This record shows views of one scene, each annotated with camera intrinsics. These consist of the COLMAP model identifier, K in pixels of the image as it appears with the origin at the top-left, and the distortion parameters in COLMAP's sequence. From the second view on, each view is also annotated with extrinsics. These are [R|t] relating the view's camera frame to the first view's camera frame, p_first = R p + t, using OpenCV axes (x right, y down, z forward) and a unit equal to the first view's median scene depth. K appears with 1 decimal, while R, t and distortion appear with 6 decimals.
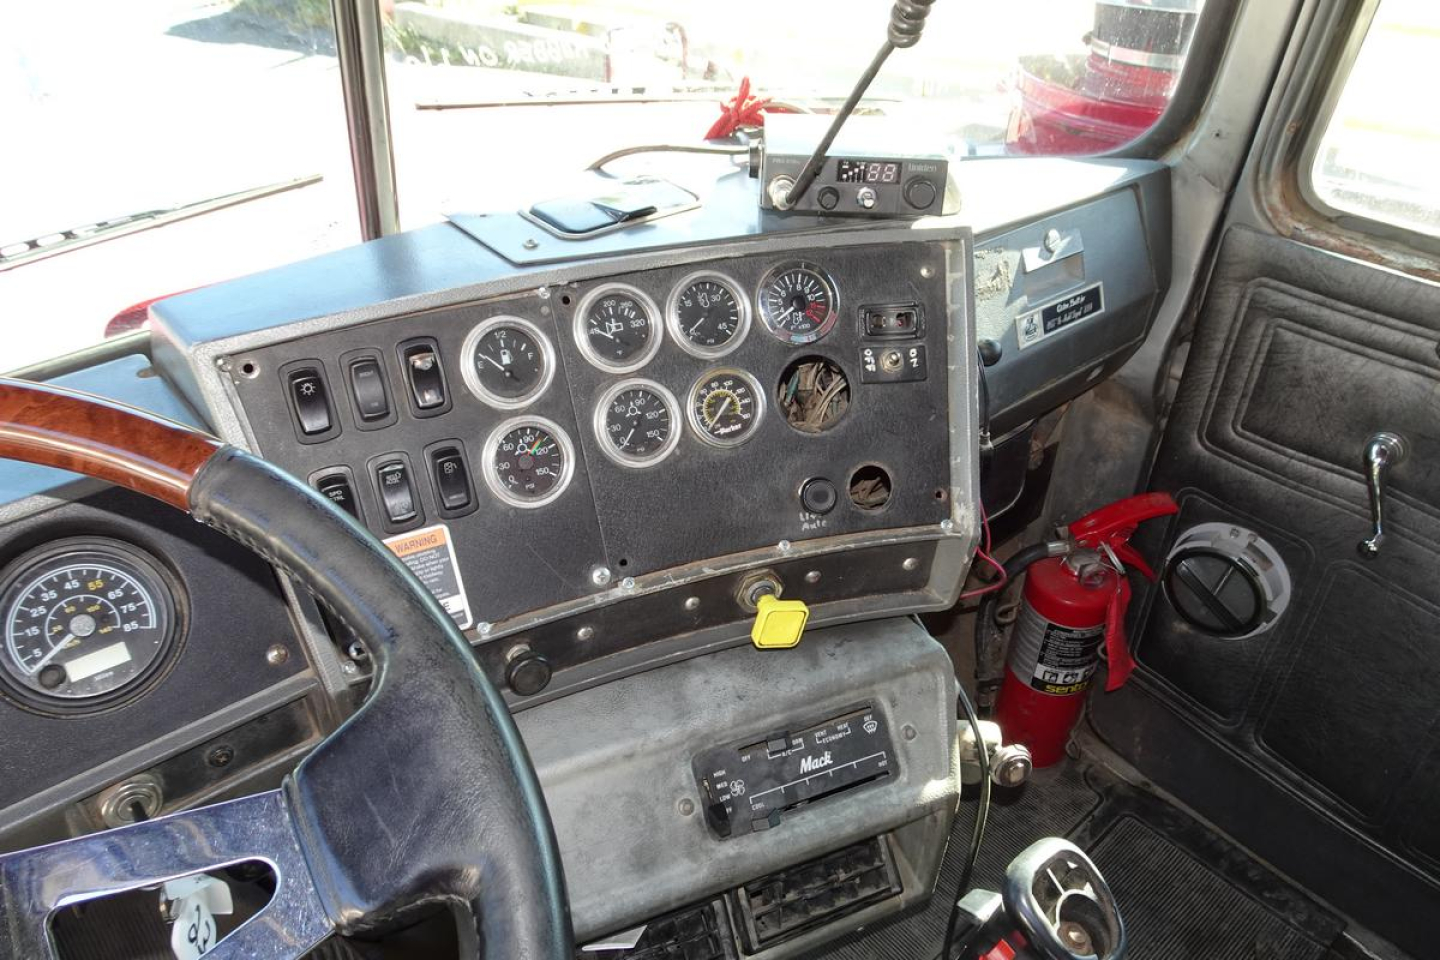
lens RADIAL K [[1034.5, 0, 725.3], [0, 1034.5, 477.7], [0, 0, 1]] dist [0.004979, 0.005018]
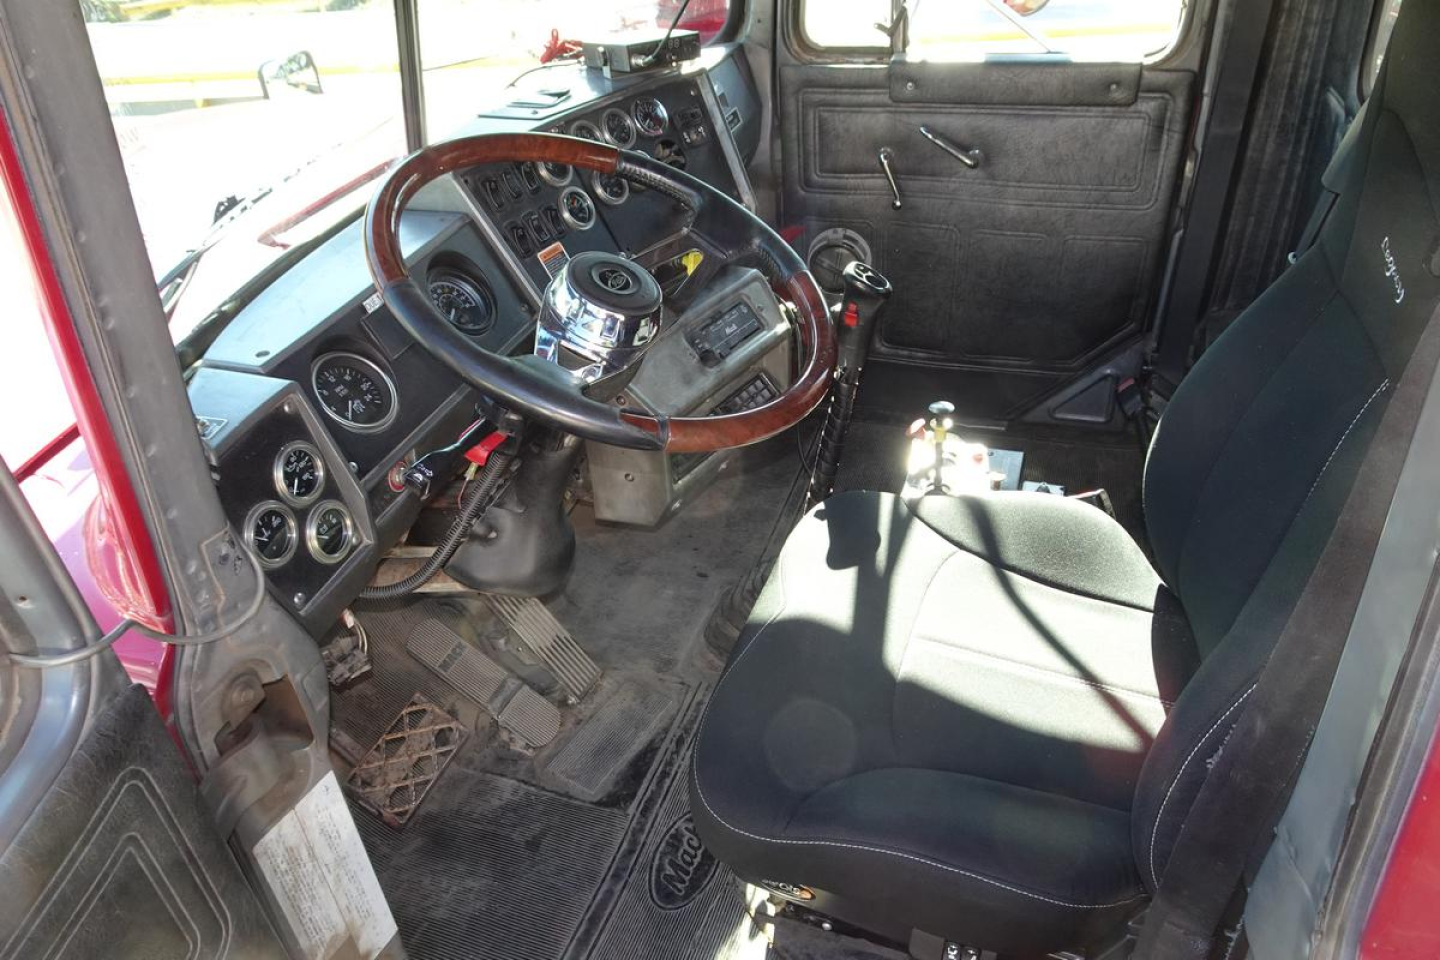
lens RADIAL K [[1034.5, 0, 725.3], [0, 1034.5, 477.7], [0, 0, 1]] dist [0.004979, 0.005018]
pose [[0.848539, -0.358212, 0.389443, -0.799158], [0.361694, 0.929870, 0.067222, 0.386910], [-0.386211, 0.083818, 0.918594, -0.844517]]
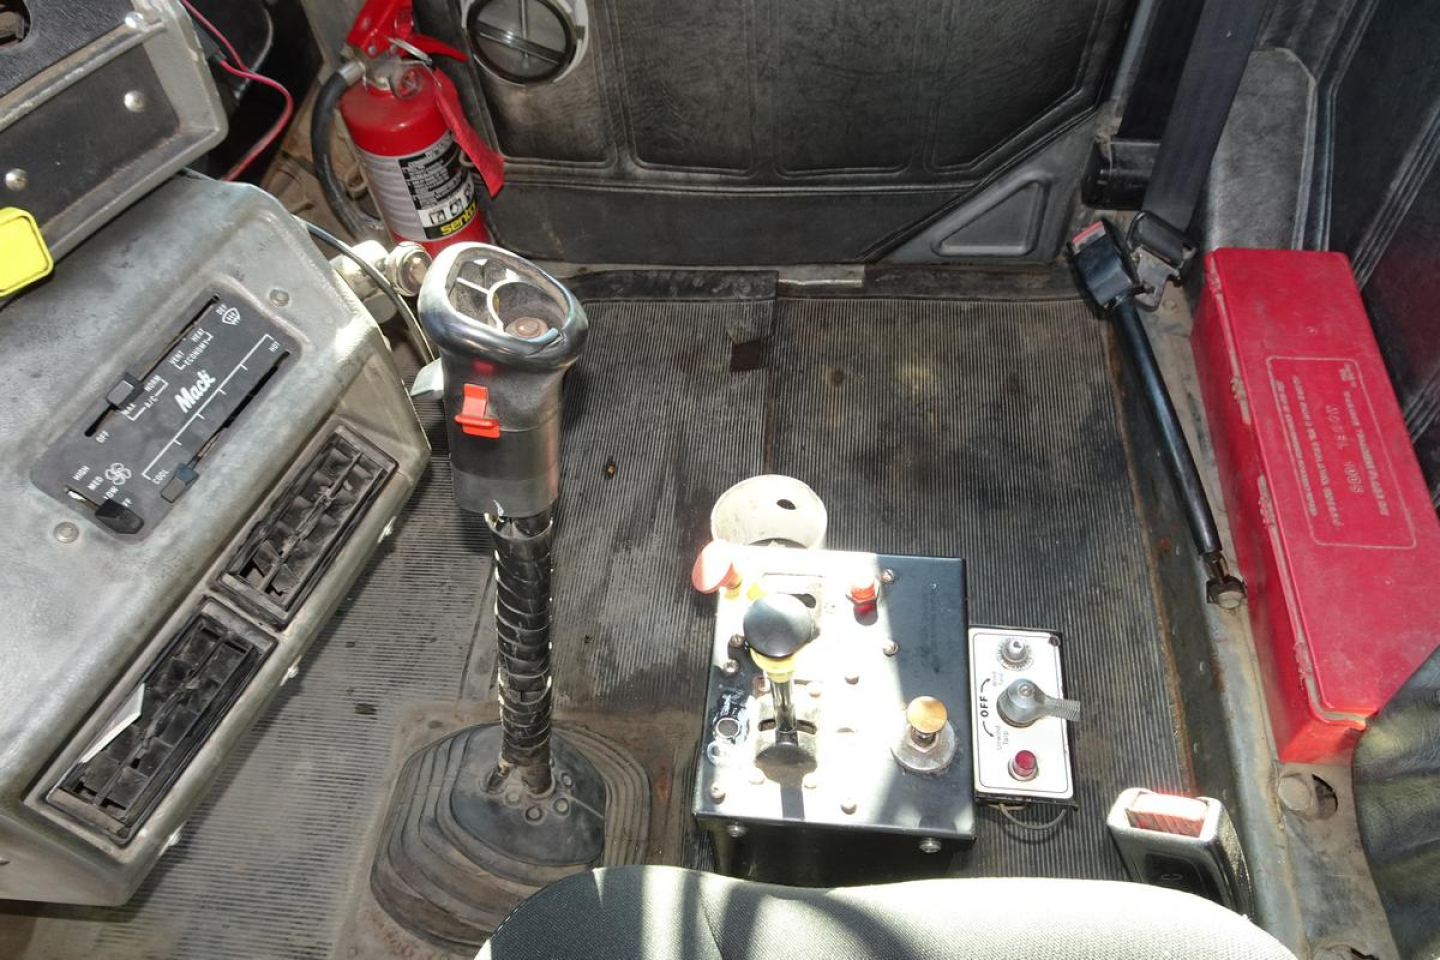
lens RADIAL K [[1032.3, 0, 728.4], [0, 1032.3, 473.7], [0, 0, 1]] dist [0.005389, -0.002174]
pose [[0.708671, -0.606619, 0.360275, 0.050902], [0.457766, 0.783900, 0.419466, 0.171582], [-0.536876, -0.132342, 0.833217, 0.124150]]
